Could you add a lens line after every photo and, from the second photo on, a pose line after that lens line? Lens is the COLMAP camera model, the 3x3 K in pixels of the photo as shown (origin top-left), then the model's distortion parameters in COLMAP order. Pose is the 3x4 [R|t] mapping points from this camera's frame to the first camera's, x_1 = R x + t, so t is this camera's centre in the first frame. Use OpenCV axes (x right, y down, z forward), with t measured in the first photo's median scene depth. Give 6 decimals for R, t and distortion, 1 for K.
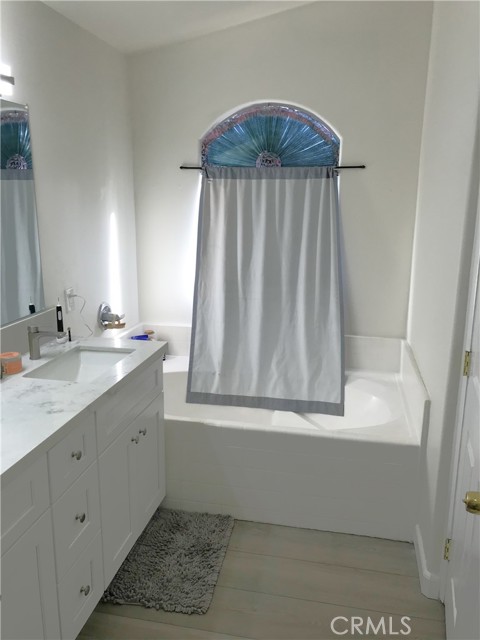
lens RADIAL K [[526.4, 0, 210.8], [0, 526.4, 319.3], [0, 0, 1]] dist [0.012872, 0.000732]
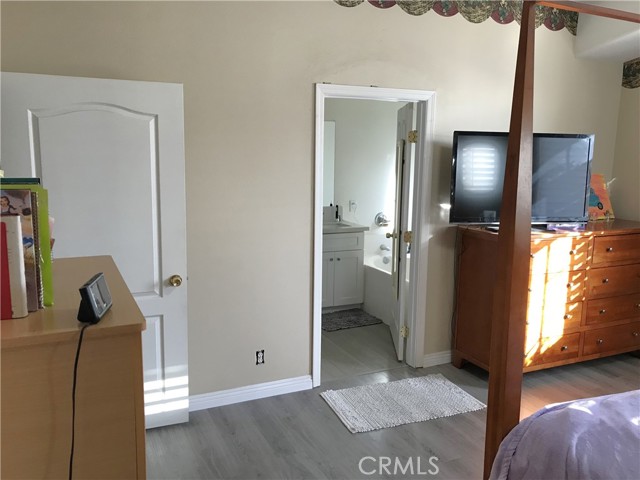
lens RADIAL K [[526.4, 0, 320.0], [0, 526.4, 240.0], [0, 0, 1]] dist [0.012872, 0.000732]
pose [[0.627447, 0.127406, -0.768166, 1.067885], [-0.195415, 0.980716, 0.003041, 0.097834], [0.753740, 0.148203, 0.640244, -0.359514]]
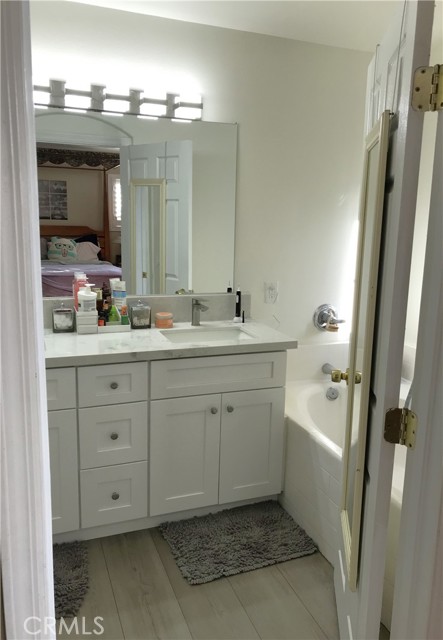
lens RADIAL K [[506.8, 0, 221.5], [0, 506.8, 320.0], [0, 0, 1]] dist [-0.000166, -0.000410]
pose [[0.543144, 0.165512, -0.823165, 0.472751], [-0.214850, 0.975136, 0.054305, -0.011398], [0.811686, 0.147361, 0.565200, 0.257213]]
